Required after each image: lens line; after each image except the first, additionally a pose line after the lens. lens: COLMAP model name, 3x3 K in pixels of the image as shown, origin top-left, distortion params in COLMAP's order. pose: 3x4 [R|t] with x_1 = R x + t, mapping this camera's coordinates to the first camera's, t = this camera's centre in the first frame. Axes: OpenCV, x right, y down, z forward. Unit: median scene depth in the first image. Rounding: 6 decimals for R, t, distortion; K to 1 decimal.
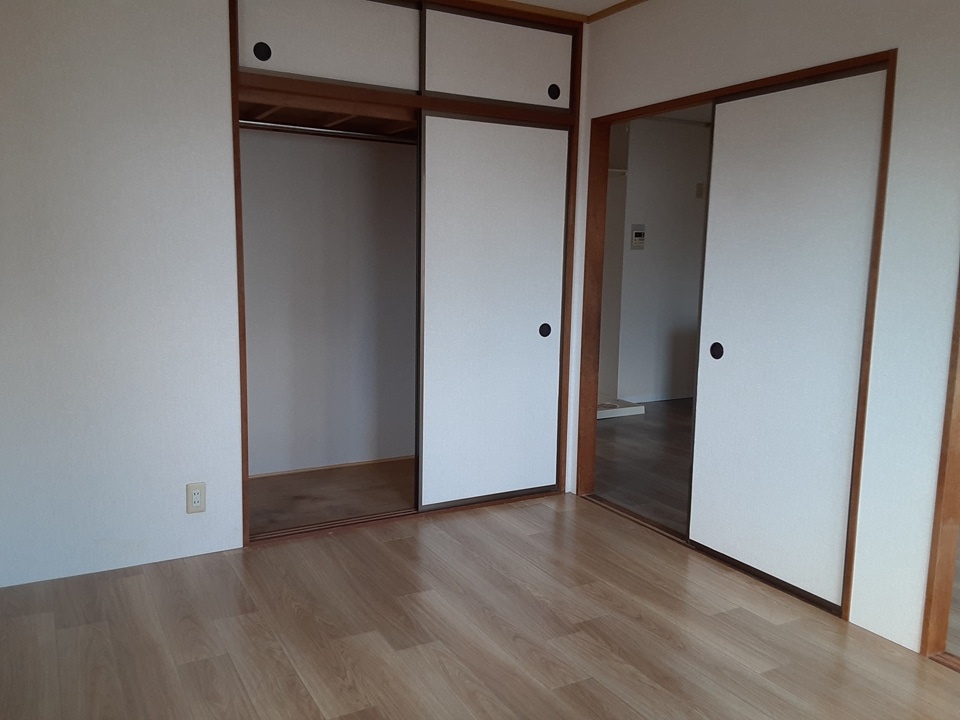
lens RADIAL K [[772.5, 0, 474.4], [0, 772.5, 359.3], [0, 0, 1]] dist [0.157024, -0.238411]
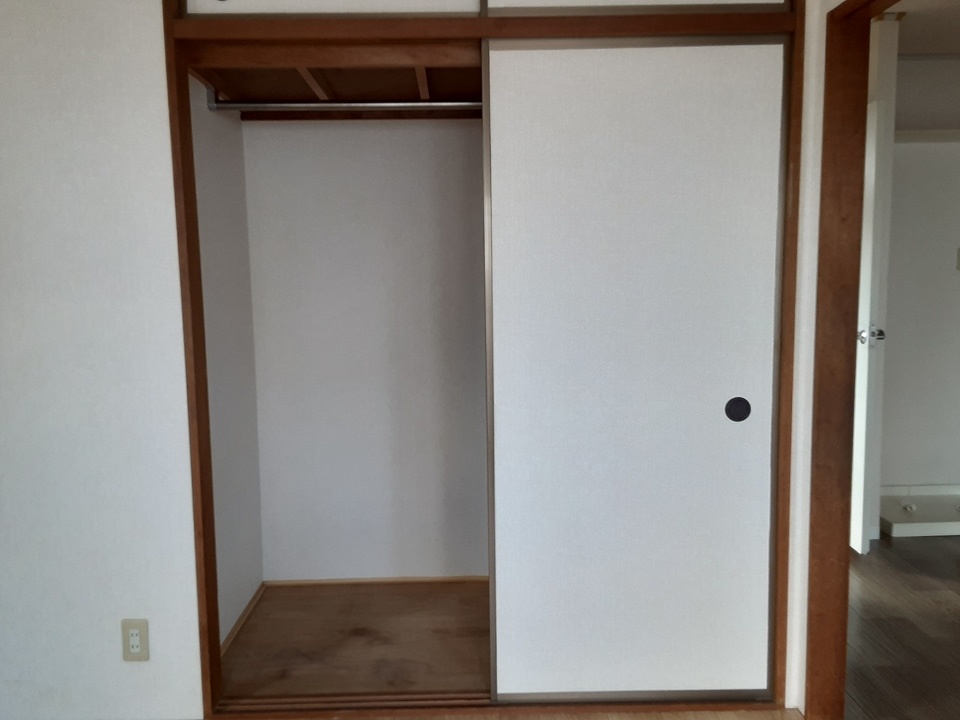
lens RADIAL K [[772.5, 0, 474.4], [0, 772.5, 359.3], [0, 0, 1]] dist [0.157024, -0.238411]
pose [[0.876323, 0.021259, -0.481254, 0.199924], [-0.034404, 0.999237, -0.018507, -0.057976], [0.480494, 0.032775, 0.876386, 0.428143]]
